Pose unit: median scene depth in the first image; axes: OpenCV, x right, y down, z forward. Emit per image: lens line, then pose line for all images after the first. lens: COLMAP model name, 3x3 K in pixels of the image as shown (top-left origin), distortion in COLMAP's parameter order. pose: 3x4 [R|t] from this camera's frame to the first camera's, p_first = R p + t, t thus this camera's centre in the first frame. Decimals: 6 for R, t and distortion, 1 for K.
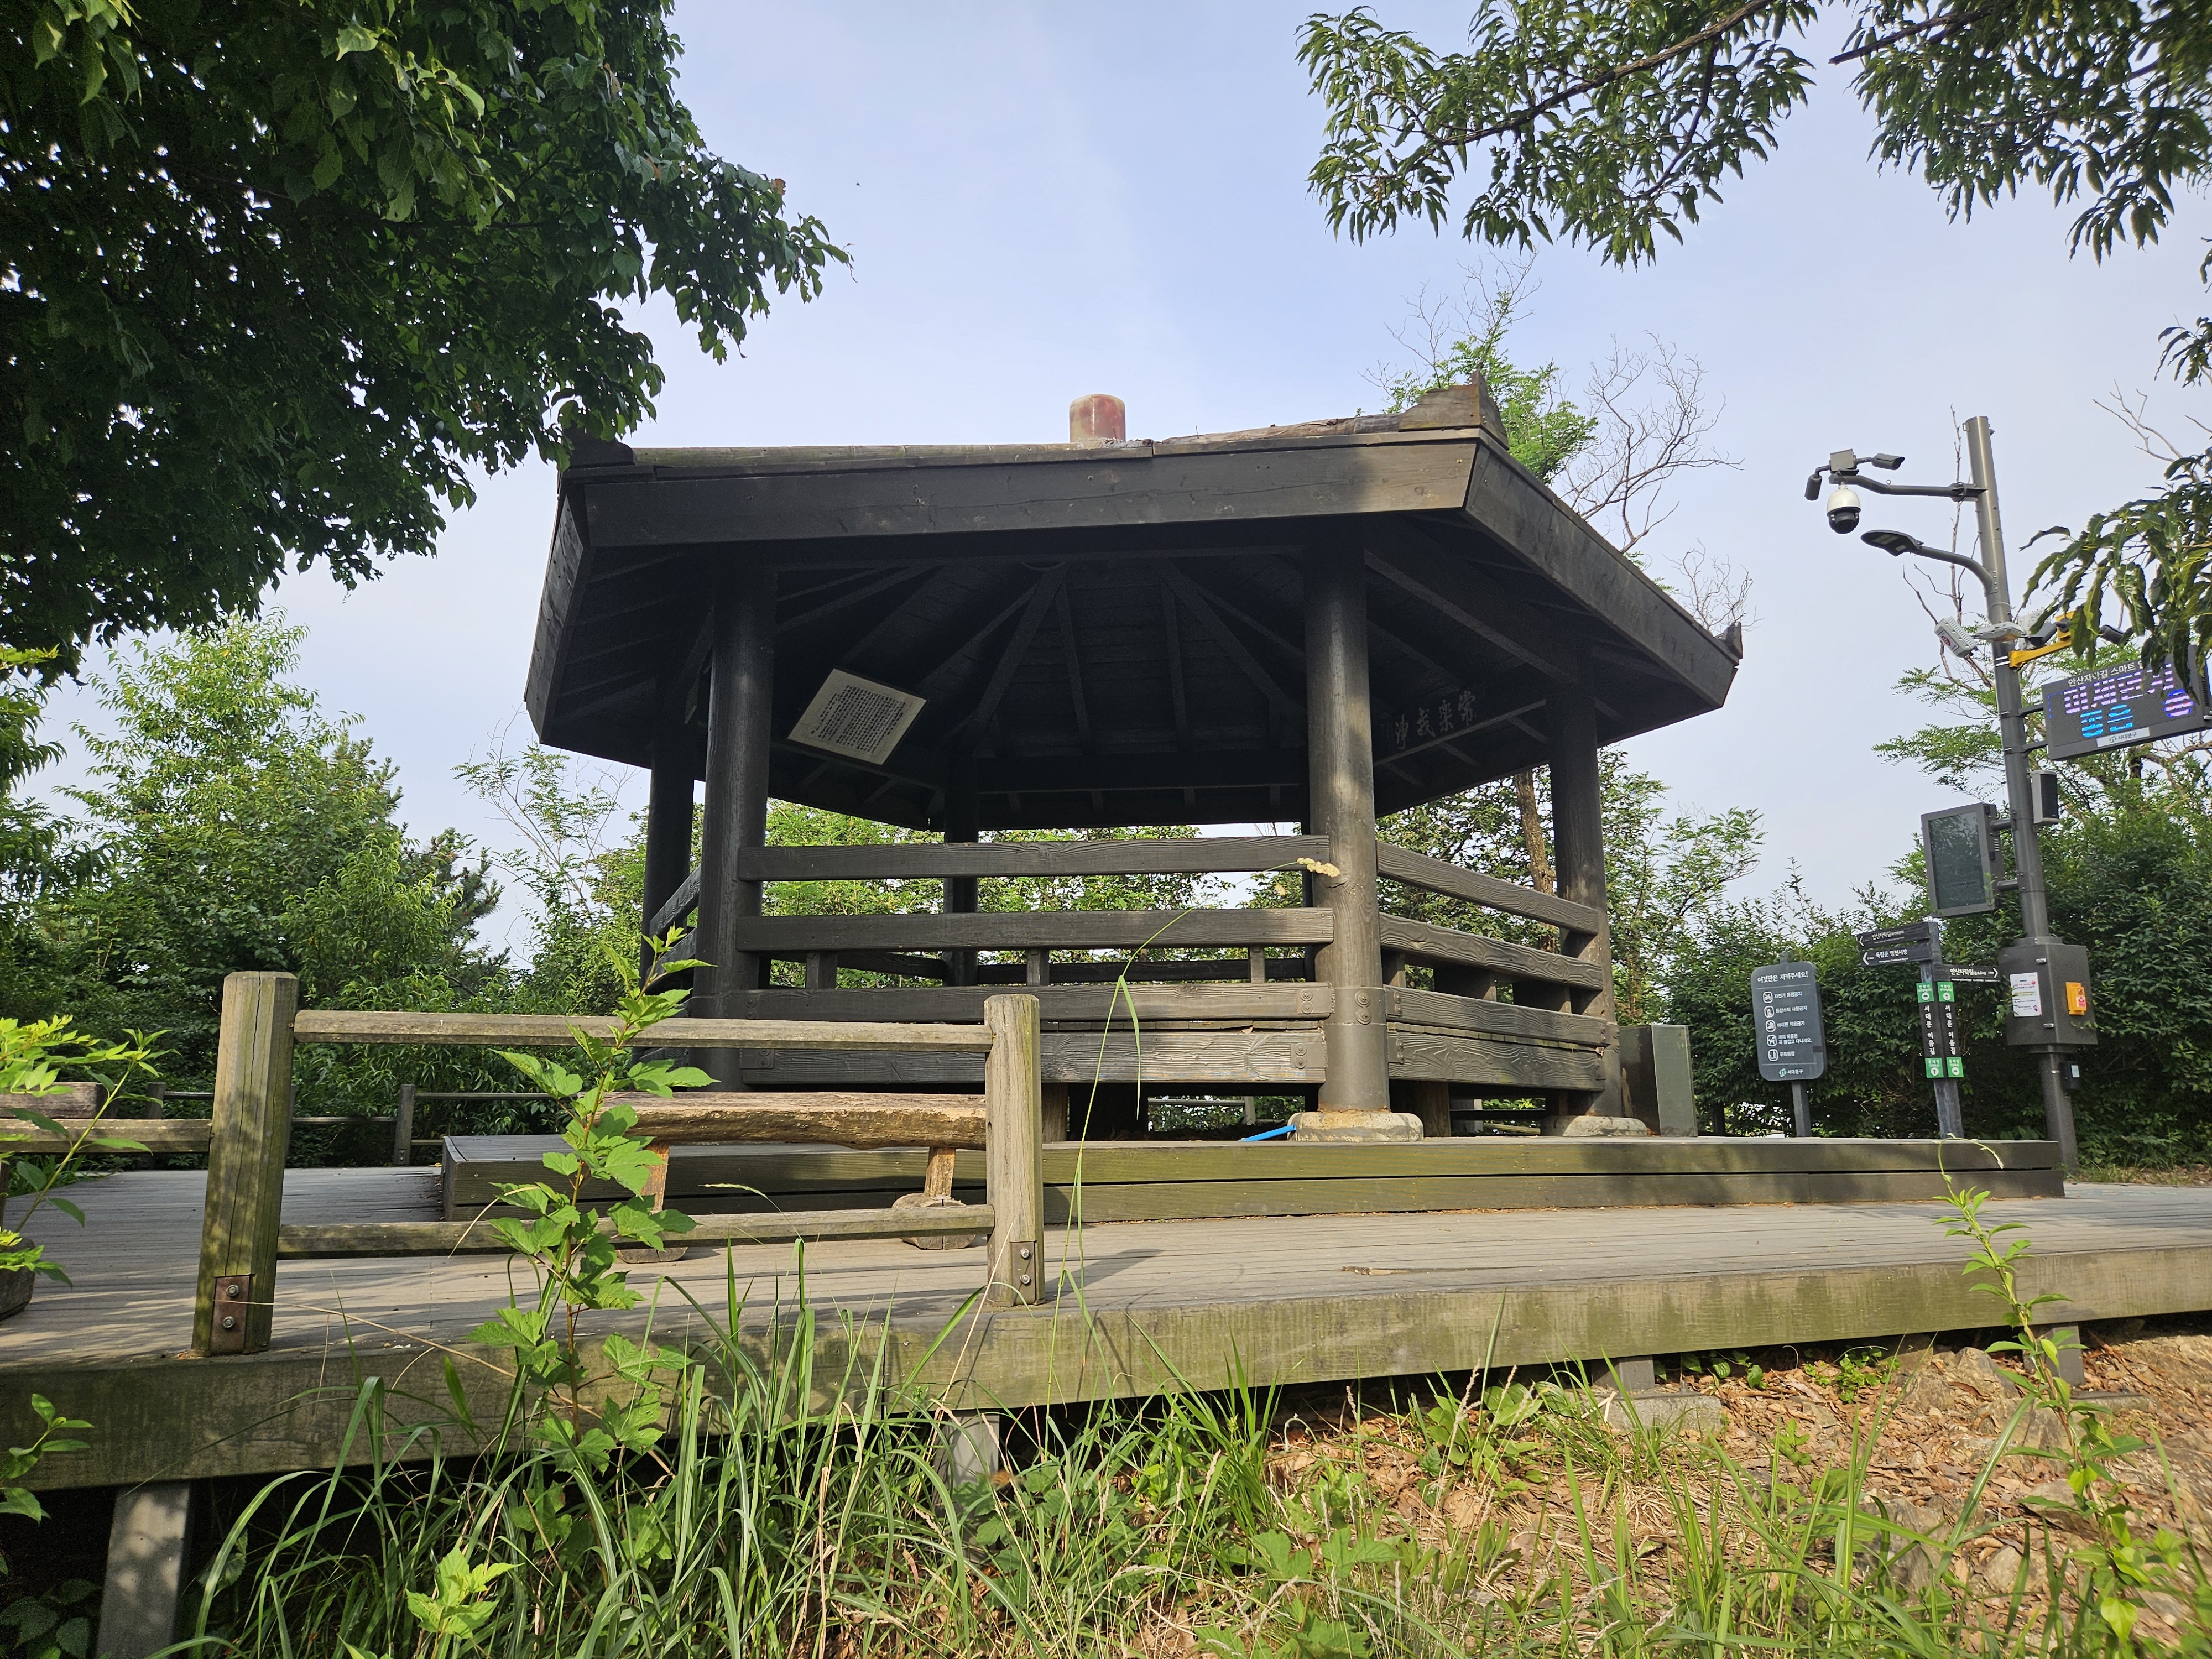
lens RADIAL K [[1474.3, 0, 1101.9], [0, 1474.3, 830.7], [0, 0, 1]] dist [0.008046, 0.001678]
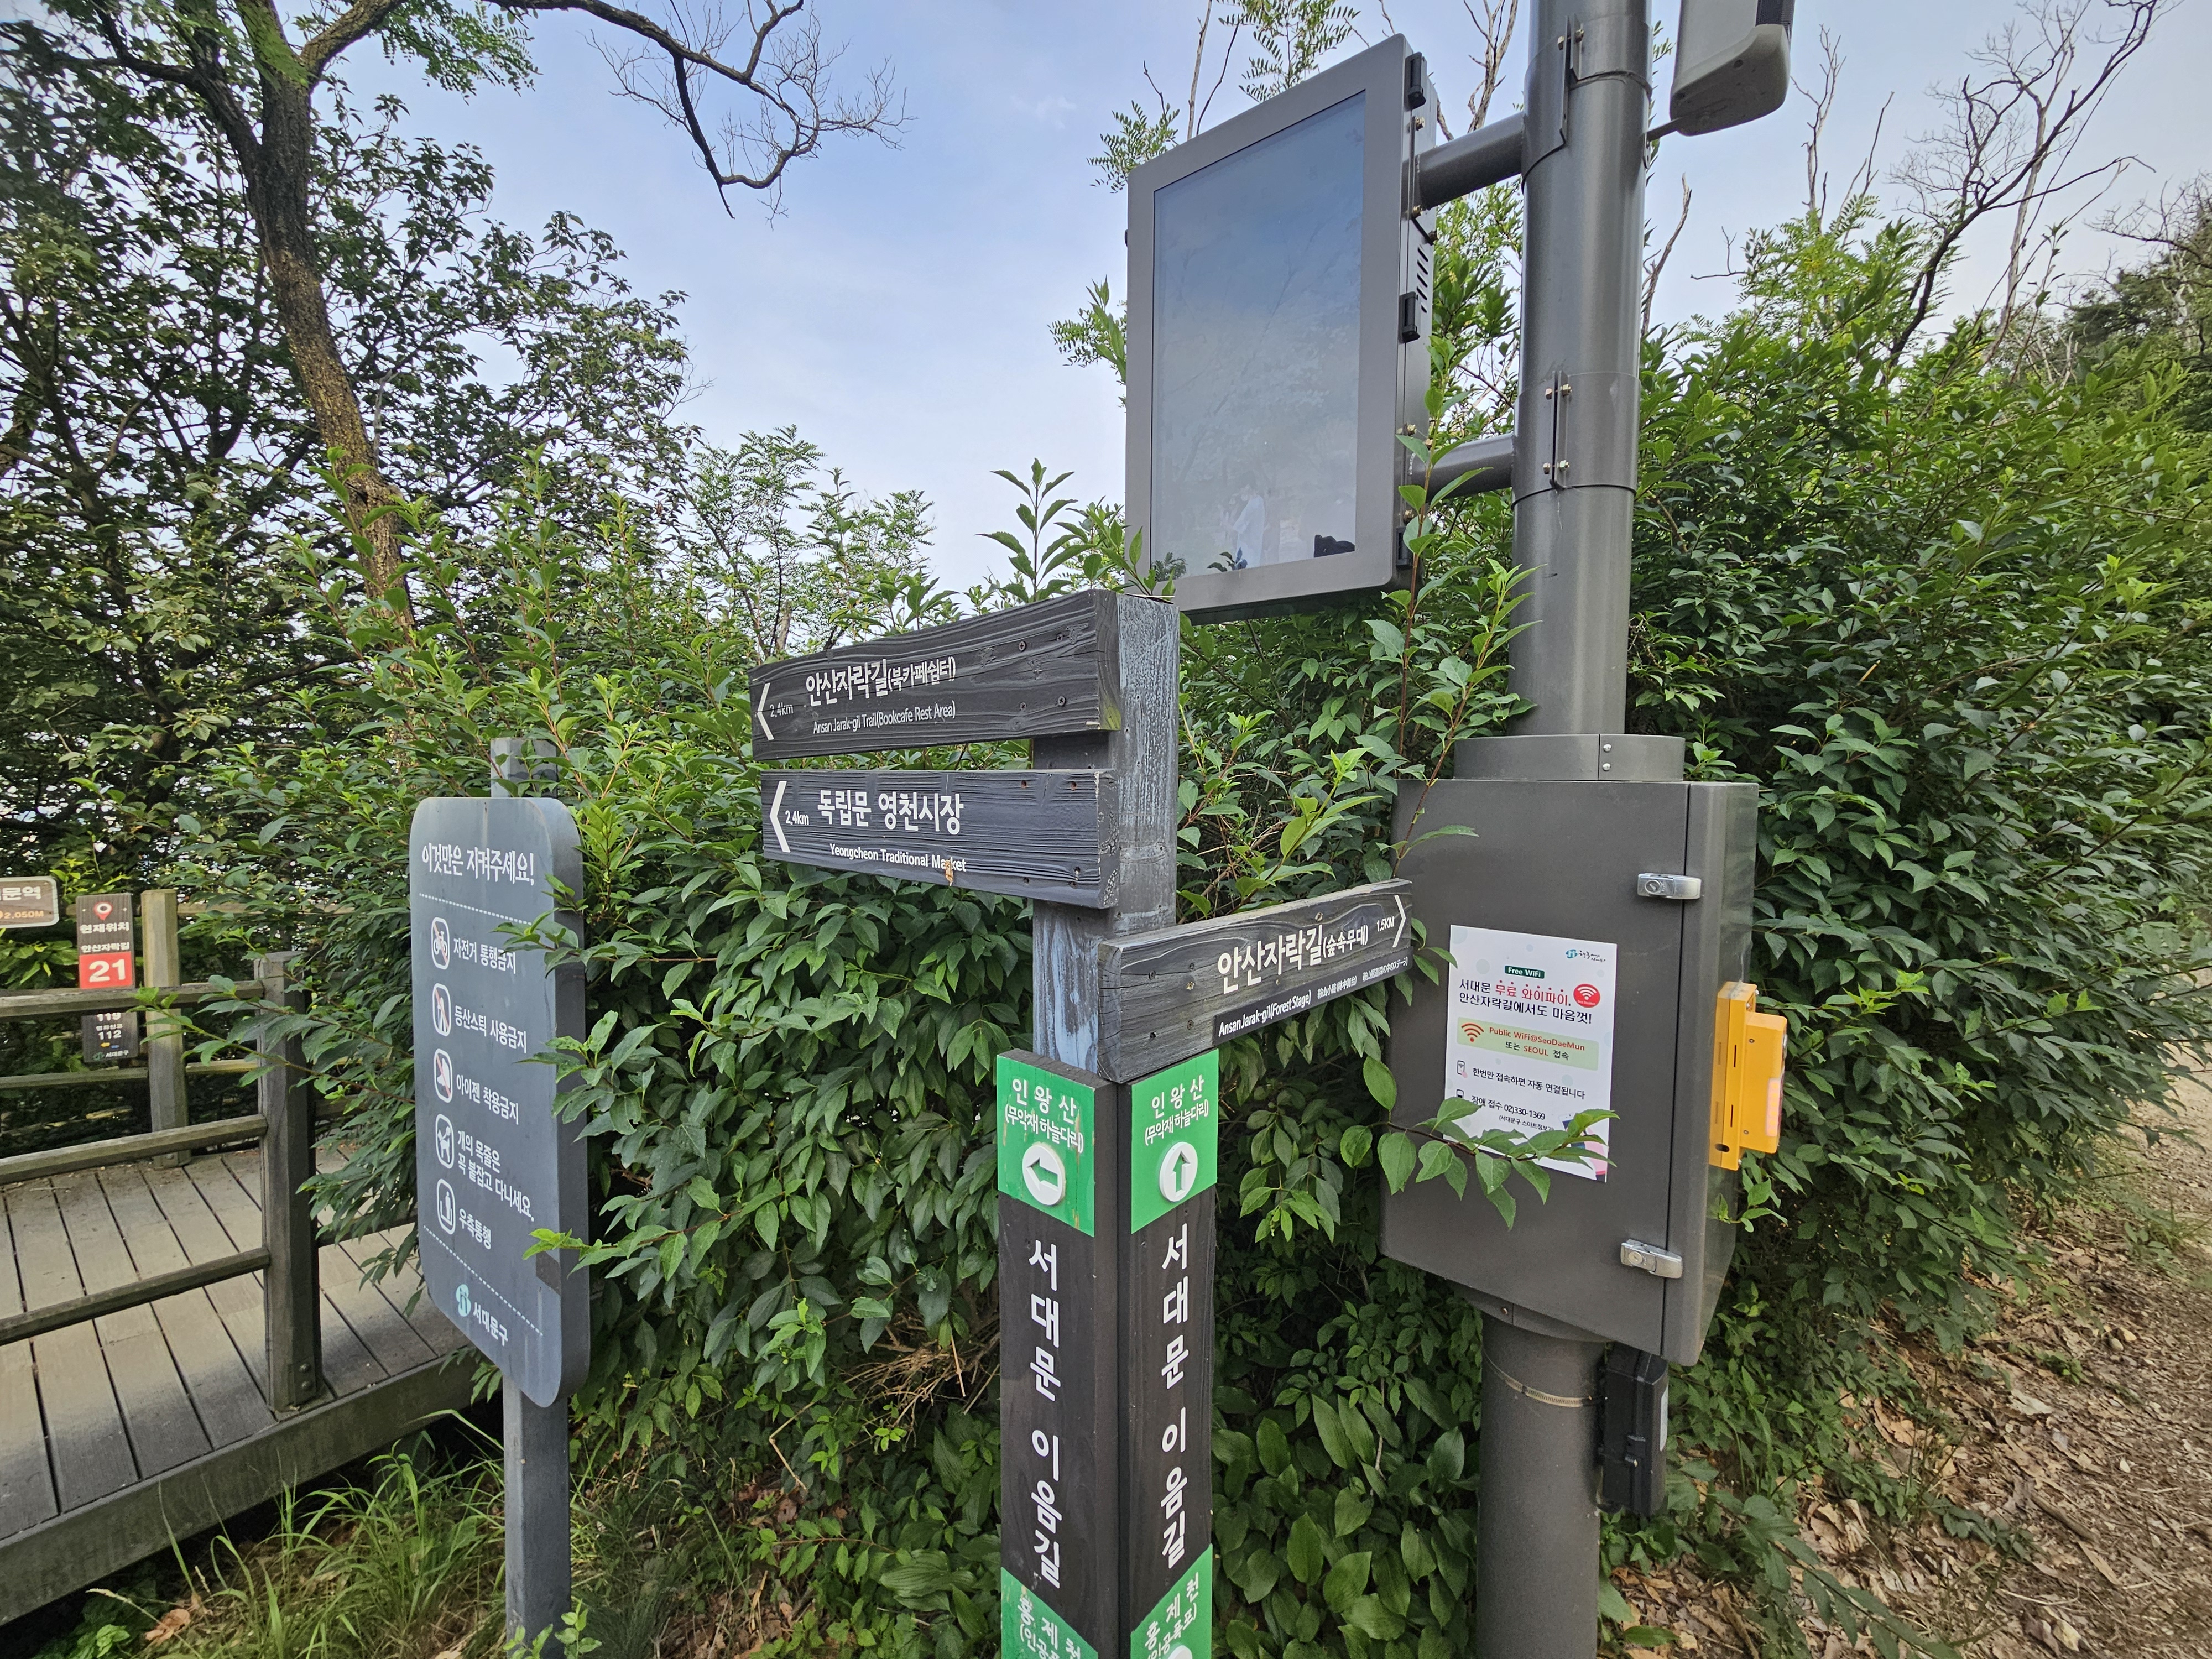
lens RADIAL K [[897.2, 0, 1107.3], [0, 897.2, 829.2], [0, 0, 1]] dist [-0.000170, -0.000009]
pose [[0.875610, -0.013953, 0.482816, 0.523833], [-0.107466, 0.968901, 0.222896, 0.064003], [-0.470911, -0.247056, 0.846880, 0.936471]]
